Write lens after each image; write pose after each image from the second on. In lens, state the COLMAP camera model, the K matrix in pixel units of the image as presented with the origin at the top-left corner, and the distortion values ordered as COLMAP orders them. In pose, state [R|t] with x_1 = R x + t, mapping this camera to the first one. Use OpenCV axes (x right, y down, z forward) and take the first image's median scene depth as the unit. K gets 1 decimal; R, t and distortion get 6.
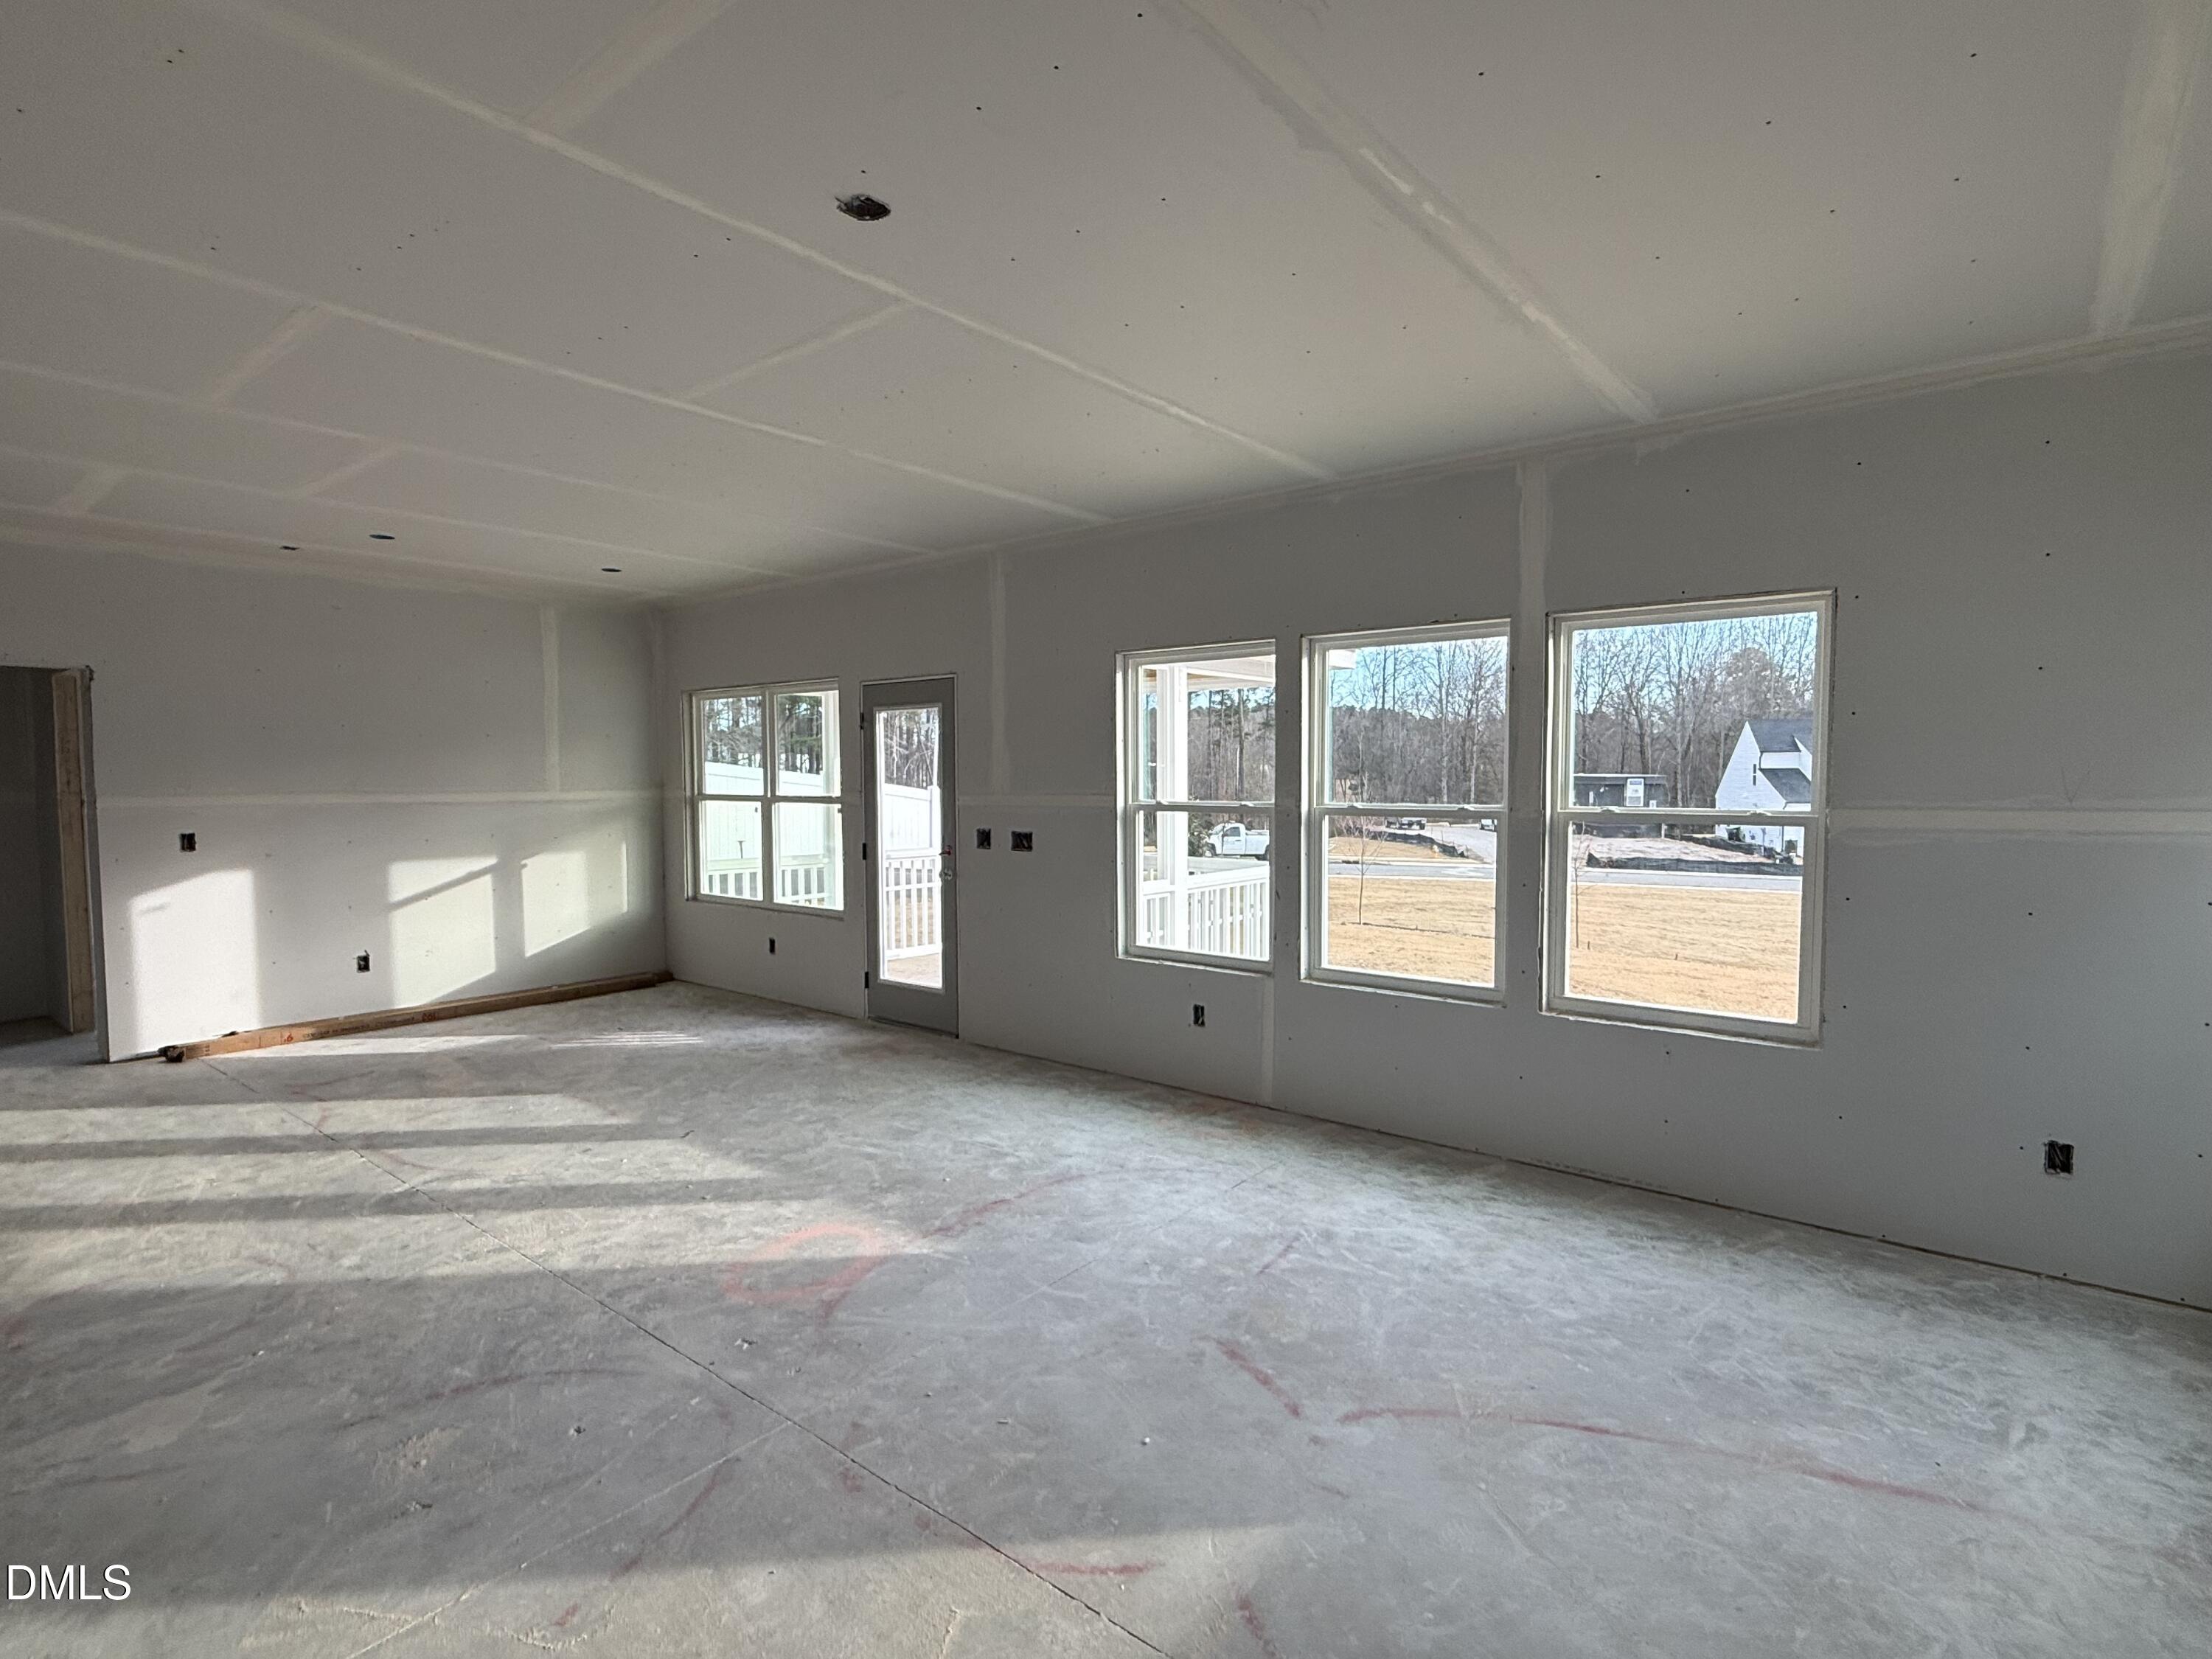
lens RADIAL K [[1119.0, 0, 1102.6], [0, 1119.0, 840.7], [0, 0, 1]] dist [0.002094, -0.000211]
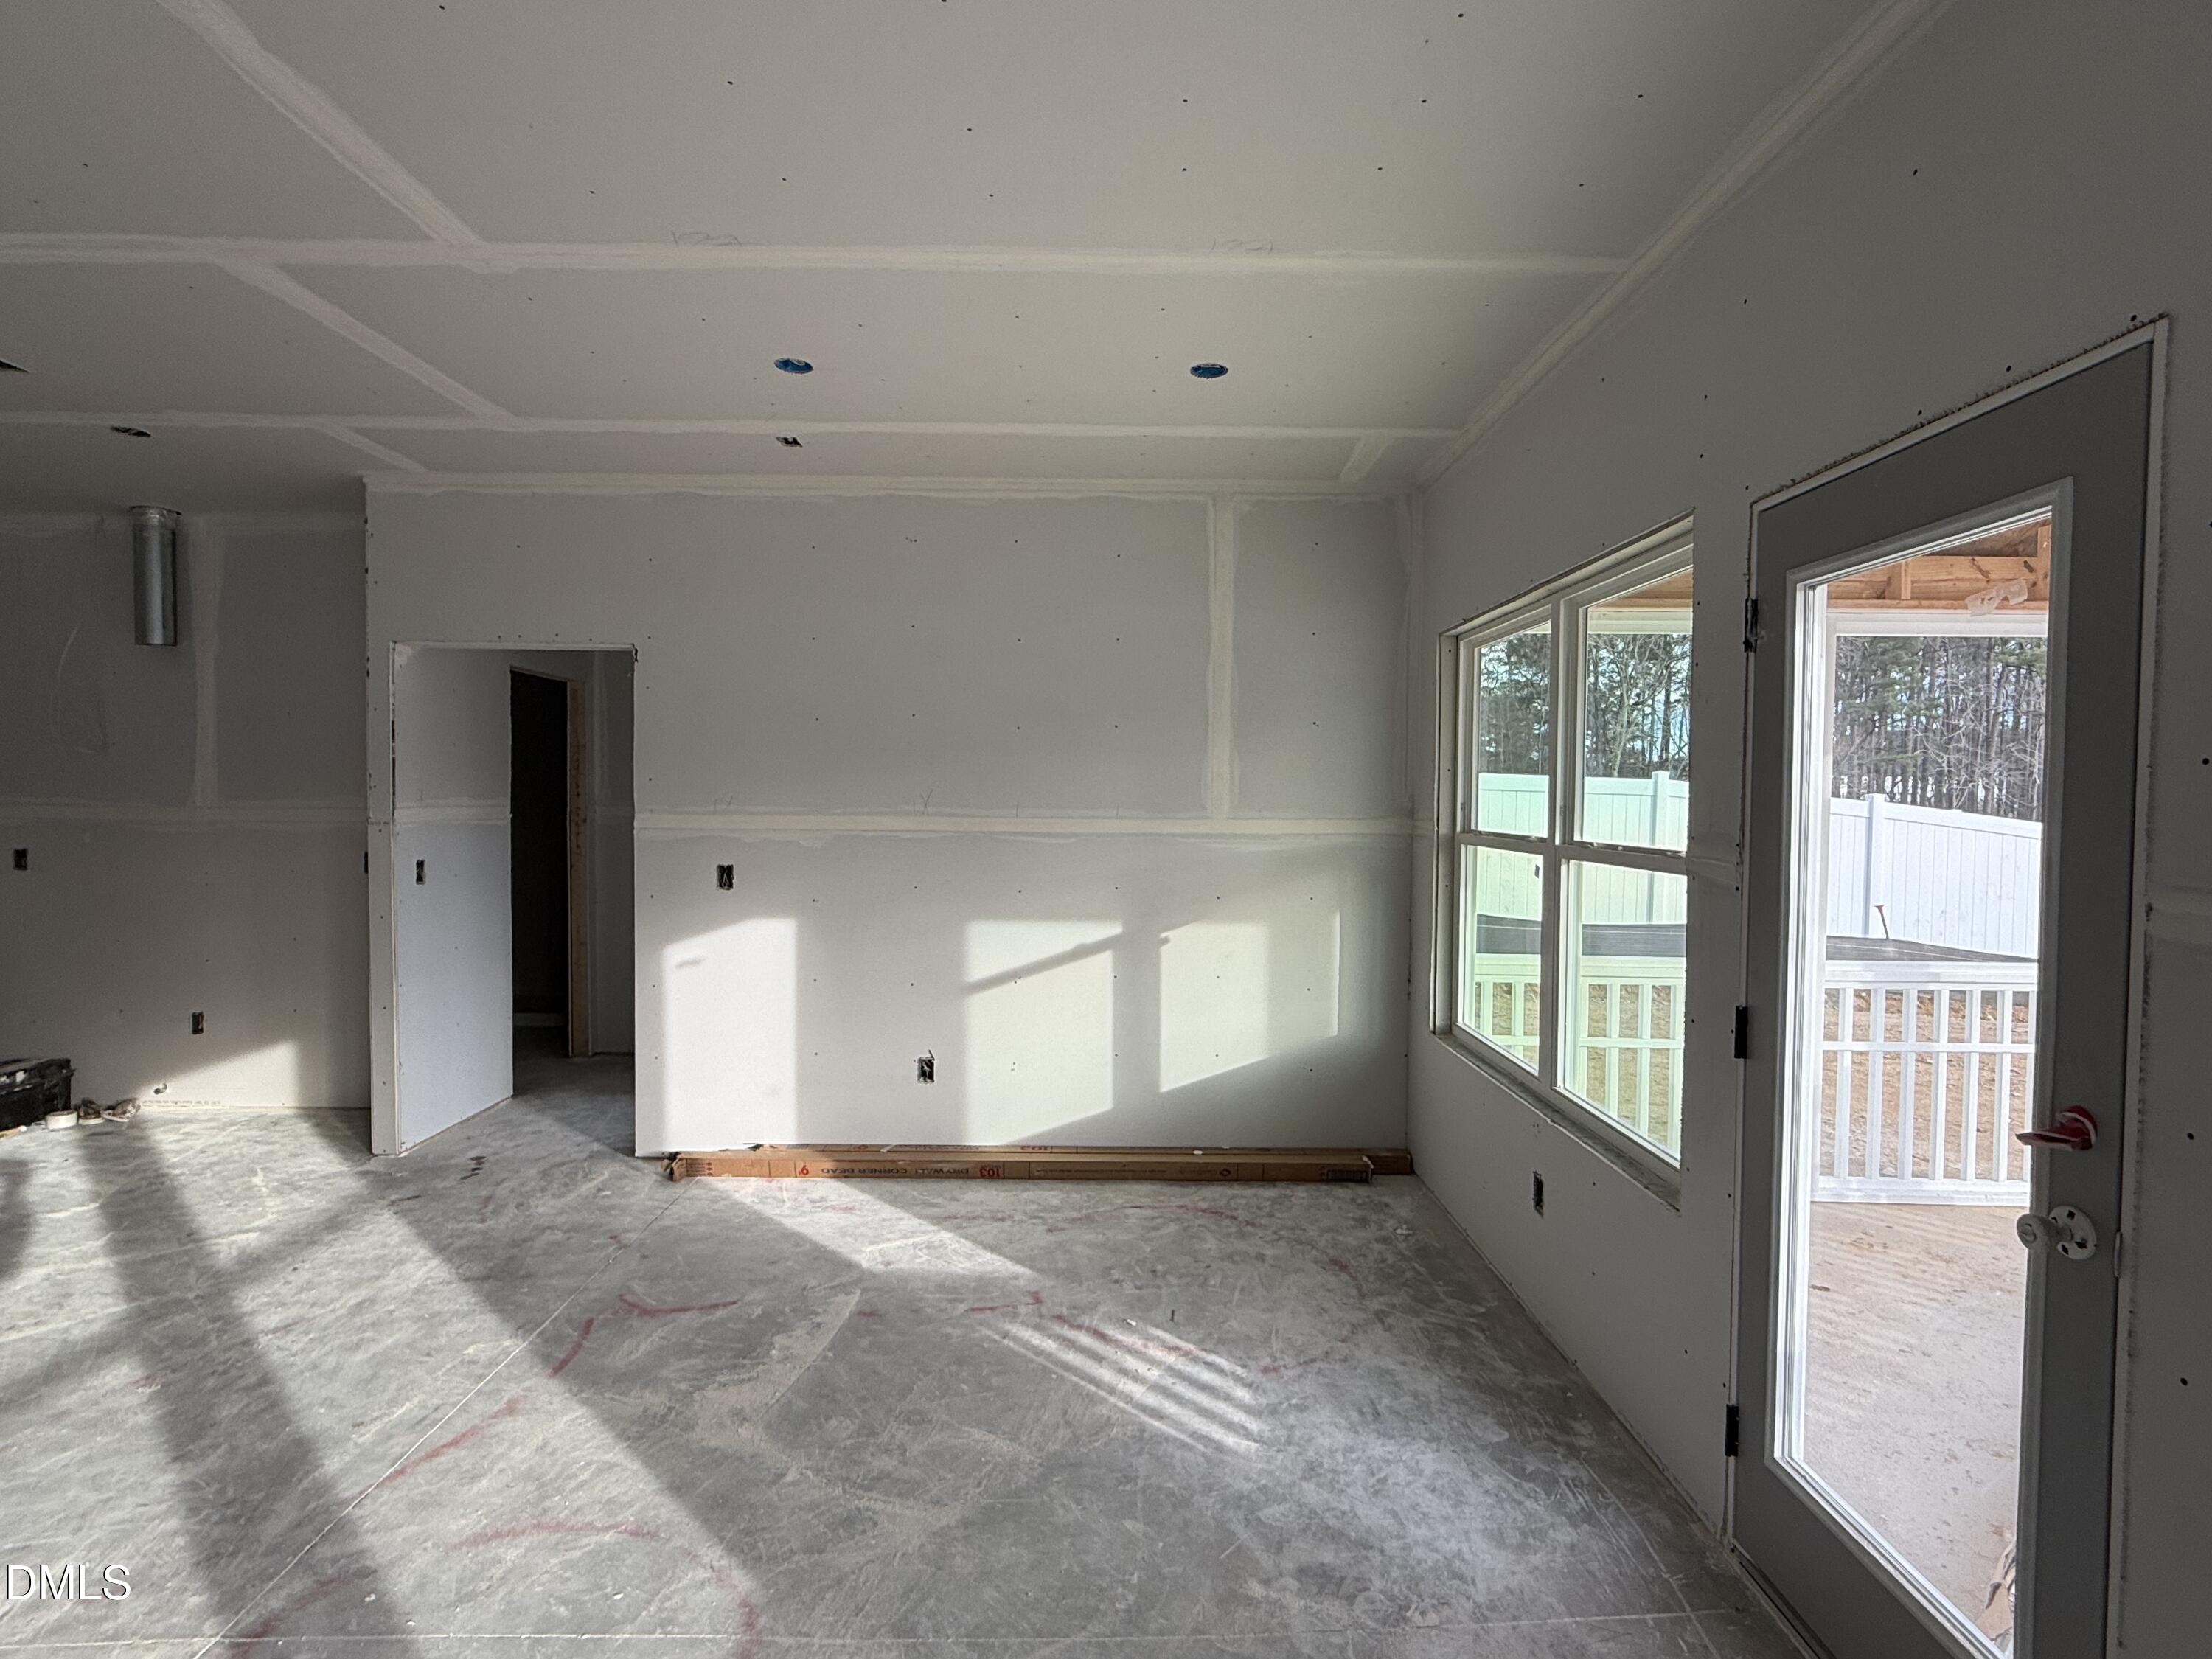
lens RADIAL K [[1119.0, 0, 1104.3], [0, 1119.0, 830.6], [0, 0, 1]] dist [0.002094, -0.000211]
pose [[0.638651, 0.032966, -0.768790, -0.077807], [-0.055987, 0.998425, -0.003696, -0.033318], [0.767458, 0.045402, 0.639490, 0.600065]]
